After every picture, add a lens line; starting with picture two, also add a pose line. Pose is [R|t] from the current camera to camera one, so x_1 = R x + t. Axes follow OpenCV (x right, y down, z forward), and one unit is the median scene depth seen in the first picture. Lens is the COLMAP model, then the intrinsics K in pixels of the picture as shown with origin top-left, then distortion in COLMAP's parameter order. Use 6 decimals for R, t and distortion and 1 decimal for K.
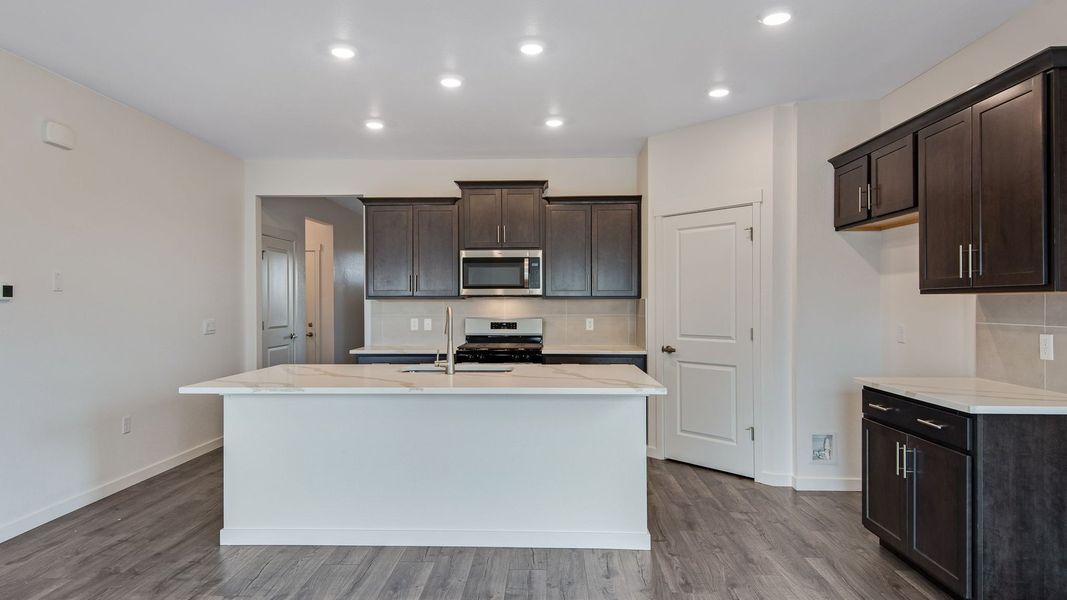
lens RADIAL K [[639.1, 0, 512.7], [0, 639.1, 298.8], [0, 0, 1]] dist [0.012831, -0.001721]
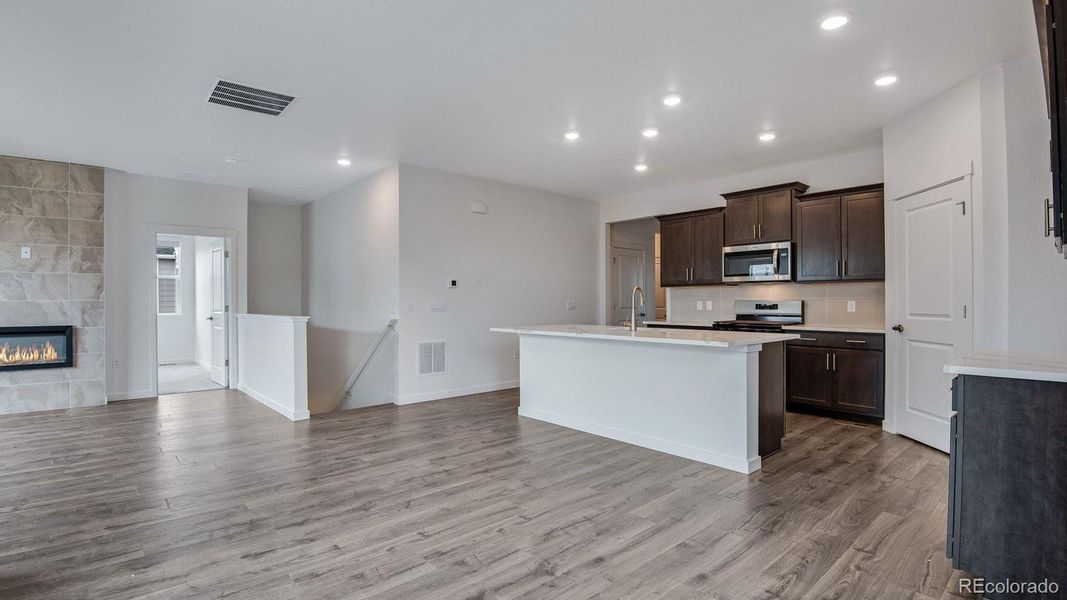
lens RADIAL K [[495.1, 0, 489.7], [0, 495.1, 298.3], [0, 0, 1]] dist [-0.036515, -0.001810]
pose [[0.656792, -0.003050, -0.754065, 0.365755], [0.002712, 0.999995, -0.001682, 0.028284], [0.754067, -0.000940, 0.656797, -0.007420]]
